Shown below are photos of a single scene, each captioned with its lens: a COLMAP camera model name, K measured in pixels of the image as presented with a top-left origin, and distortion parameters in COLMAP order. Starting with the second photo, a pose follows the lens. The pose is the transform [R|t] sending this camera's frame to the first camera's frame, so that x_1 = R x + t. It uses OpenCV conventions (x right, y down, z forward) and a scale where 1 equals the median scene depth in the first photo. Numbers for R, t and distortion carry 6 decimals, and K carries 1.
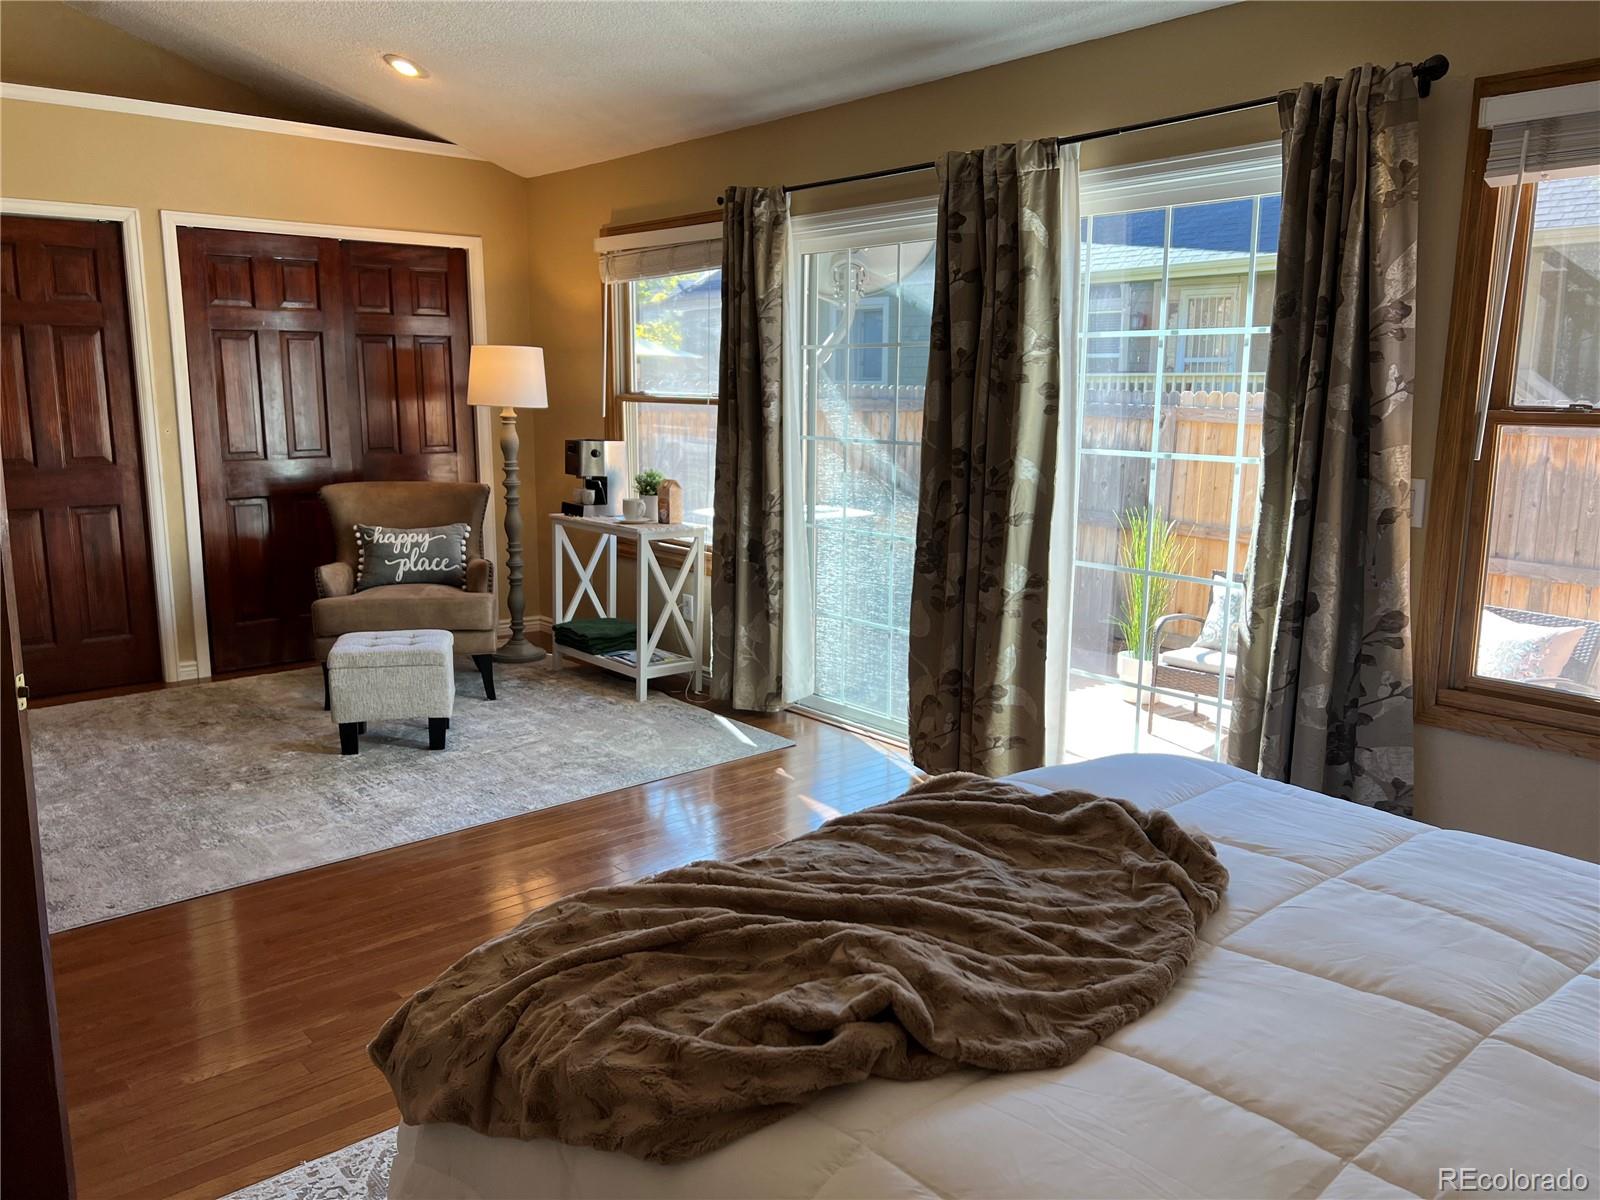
lens RADIAL K [[1195.6, 0, 800.5], [0, 1195.6, 596.4], [0, 0, 1]] dist [0.056955, -0.068633]
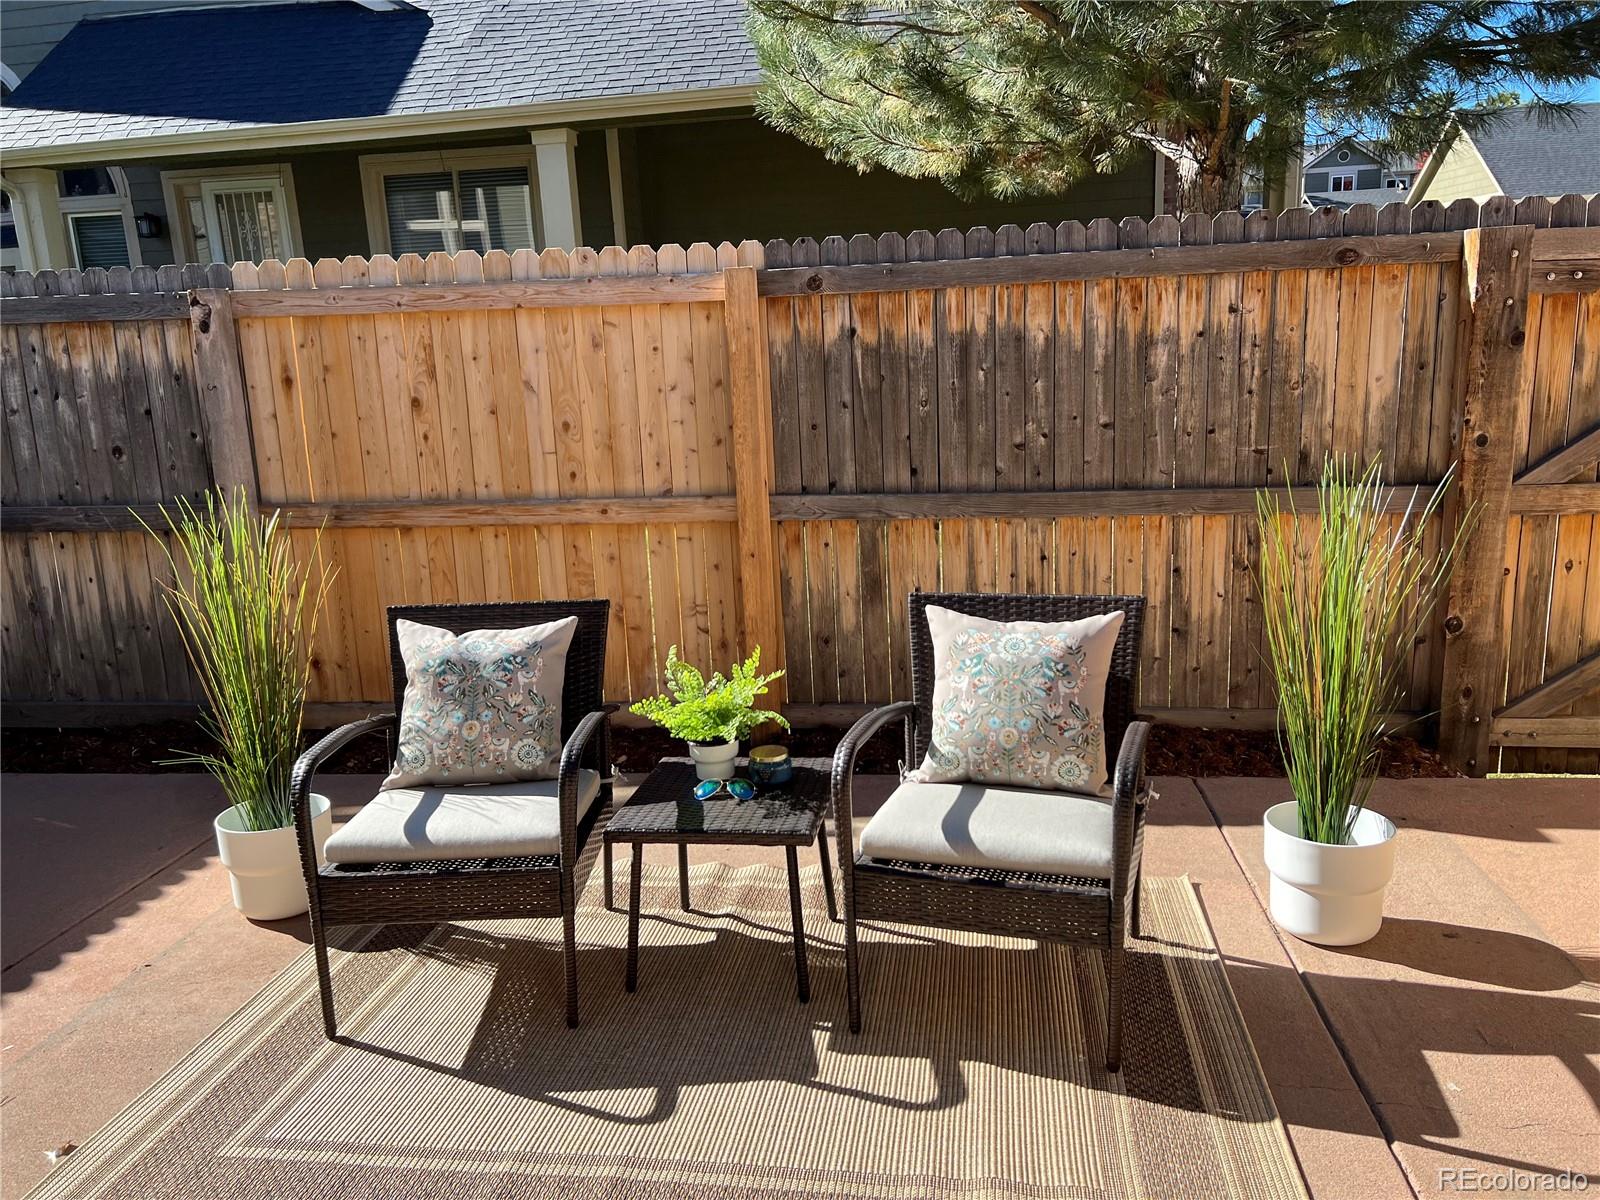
lens RADIAL K [[1195.6, 0, 797.4], [0, 1195.6, 592.7], [0, 0, 1]] dist [0.056955, -0.068633]
pose [[0.741975, -0.196089, 0.641110, 0.202962], [0.171723, 0.979956, 0.100987, -0.058660], [-0.648062, 0.035163, 0.760776, 0.675555]]
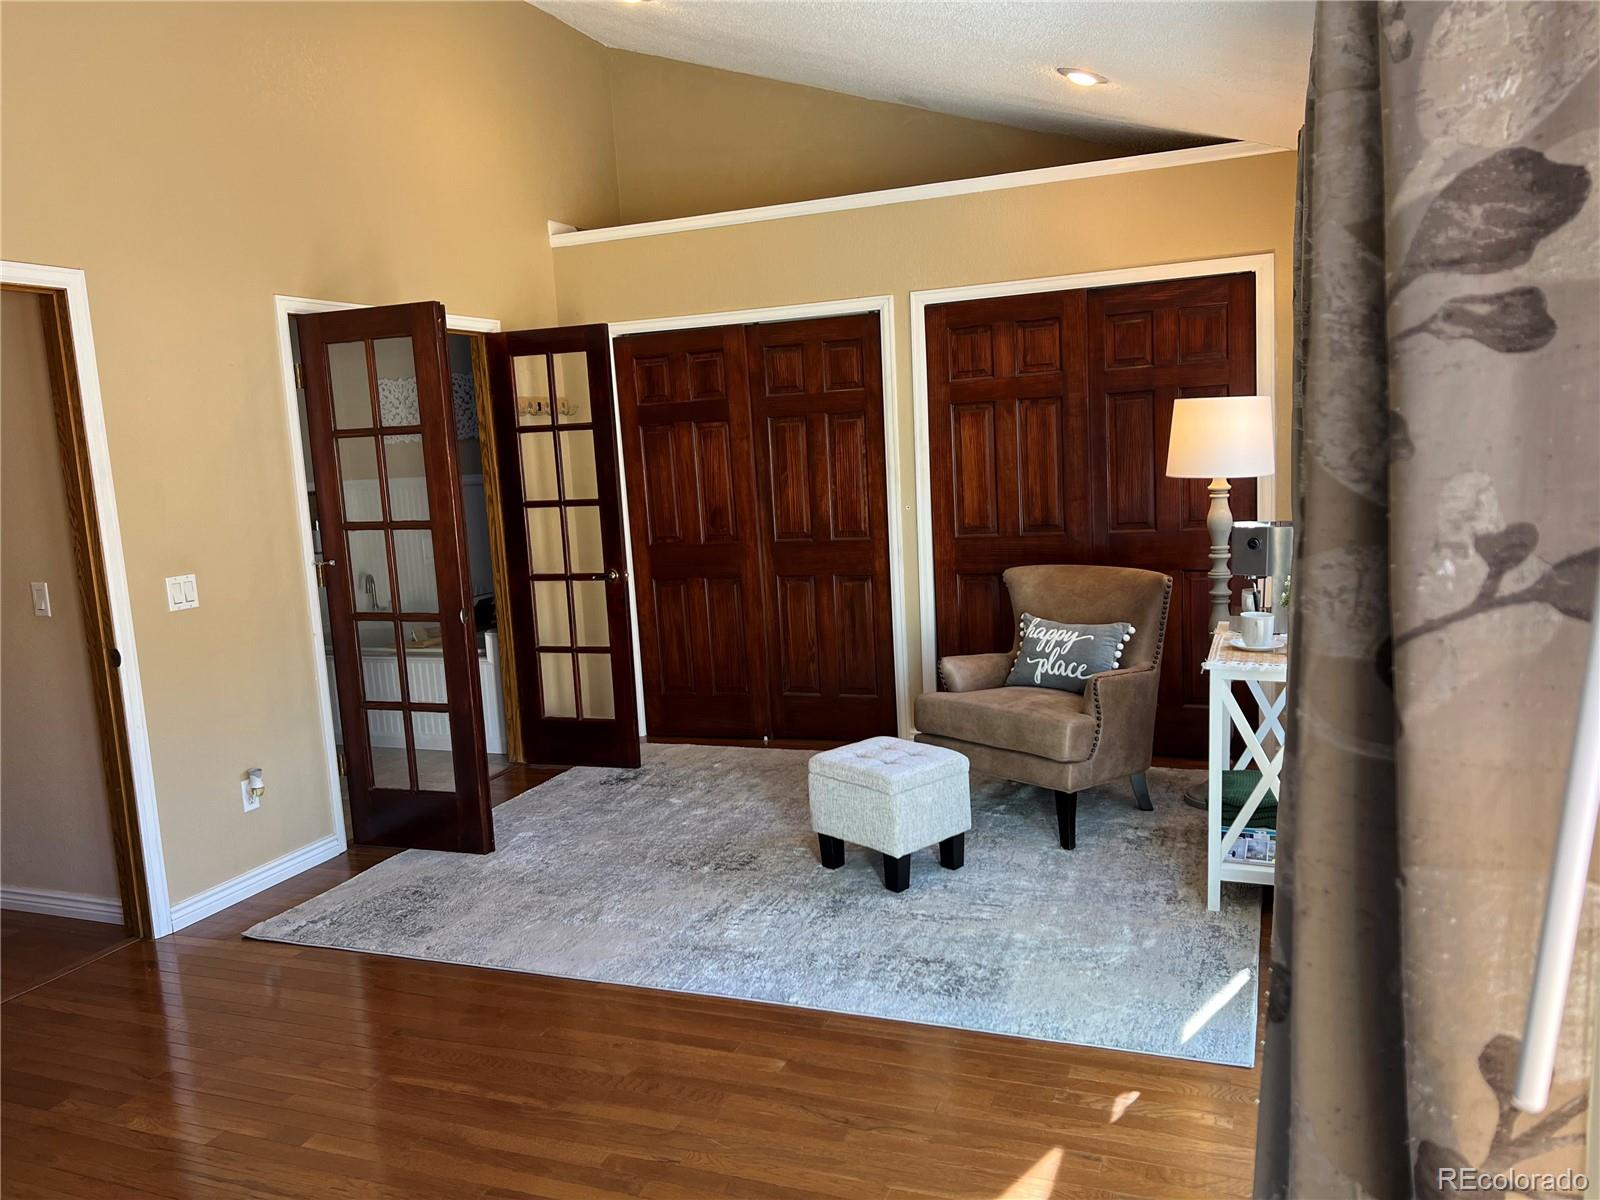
lens RADIAL K [[1195.6, 0, 806.0], [0, 1195.6, 607.4], [0, 0, 1]] dist [0.056955, -0.068633]
pose [[0.469062, 0.091428, -0.878420, 0.356612], [-0.101226, 0.993638, 0.049367, -0.097391], [0.877345, 0.065763, 0.475333, 0.465677]]
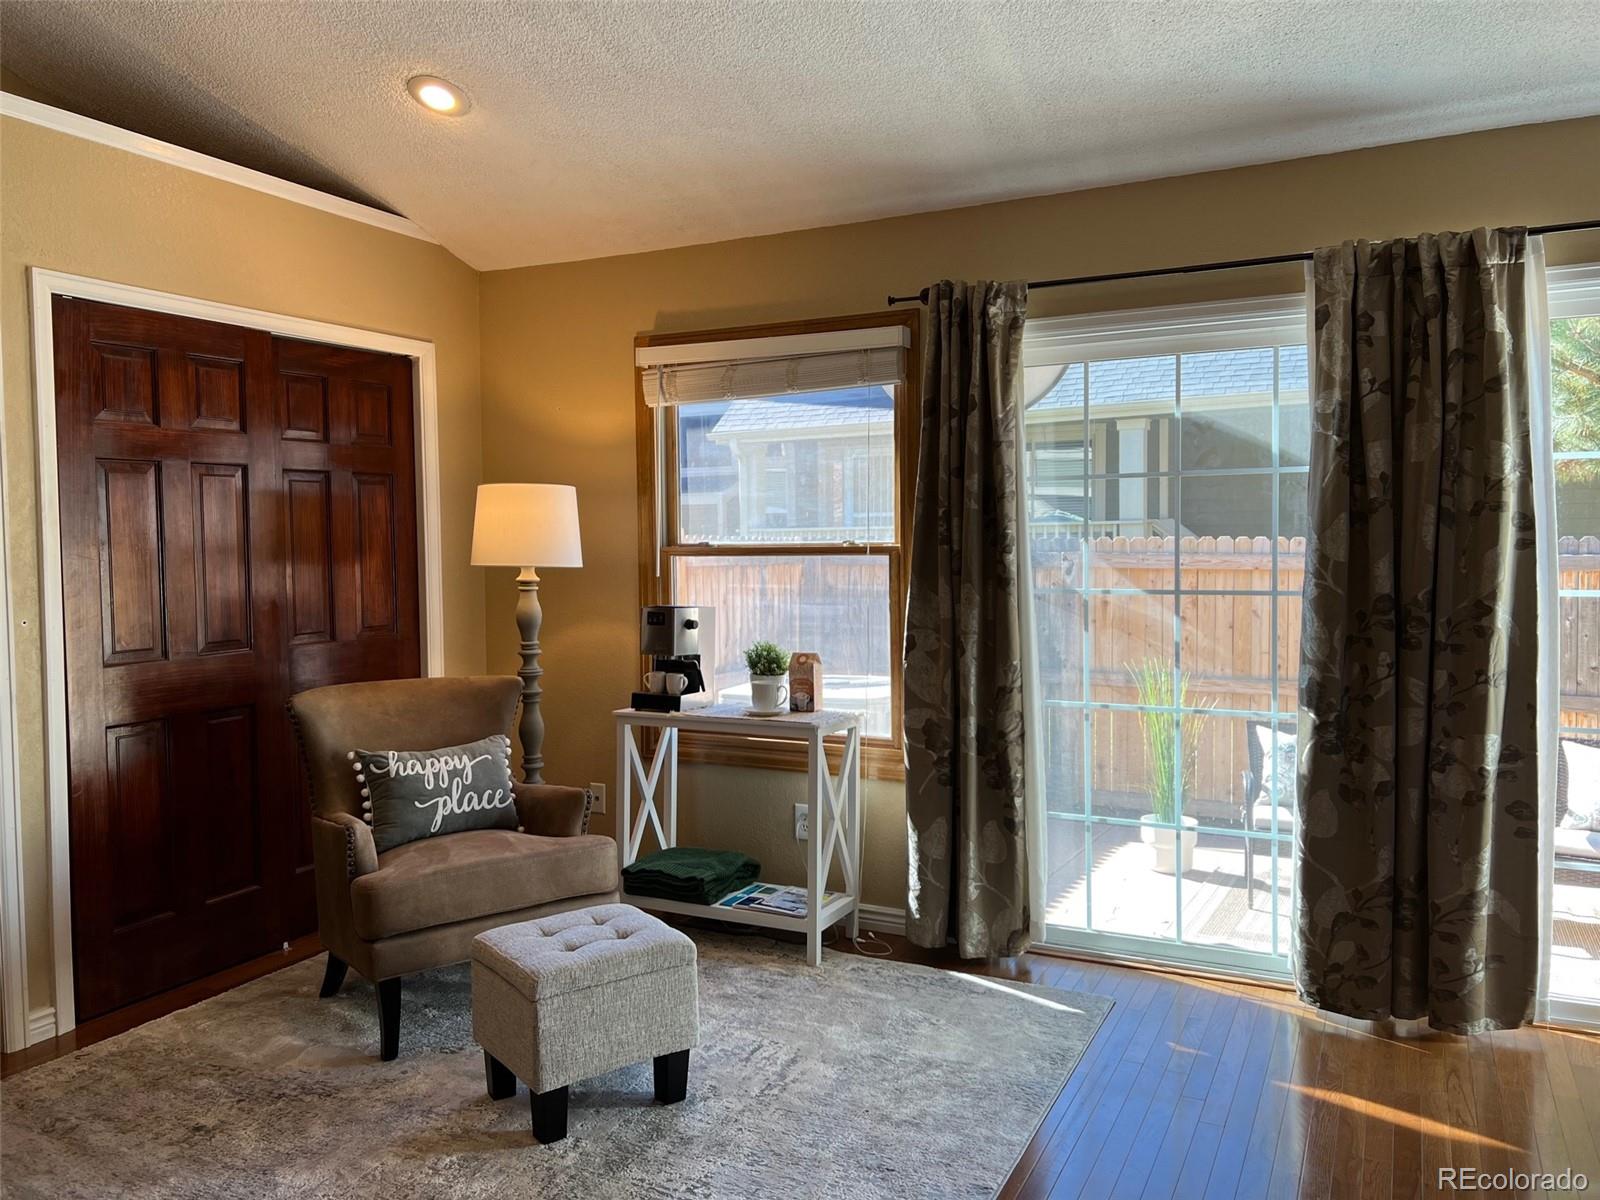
lens RADIAL K [[1195.6, 0, 795.3], [0, 1195.6, 587.0], [0, 0, 1]] dist [0.056955, -0.068633]
pose [[0.921915, -0.032592, 0.386019, -0.424027], [0.086141, 0.988755, -0.122247, -0.050052], [-0.377694, 0.145953, 0.914355, 0.320364]]
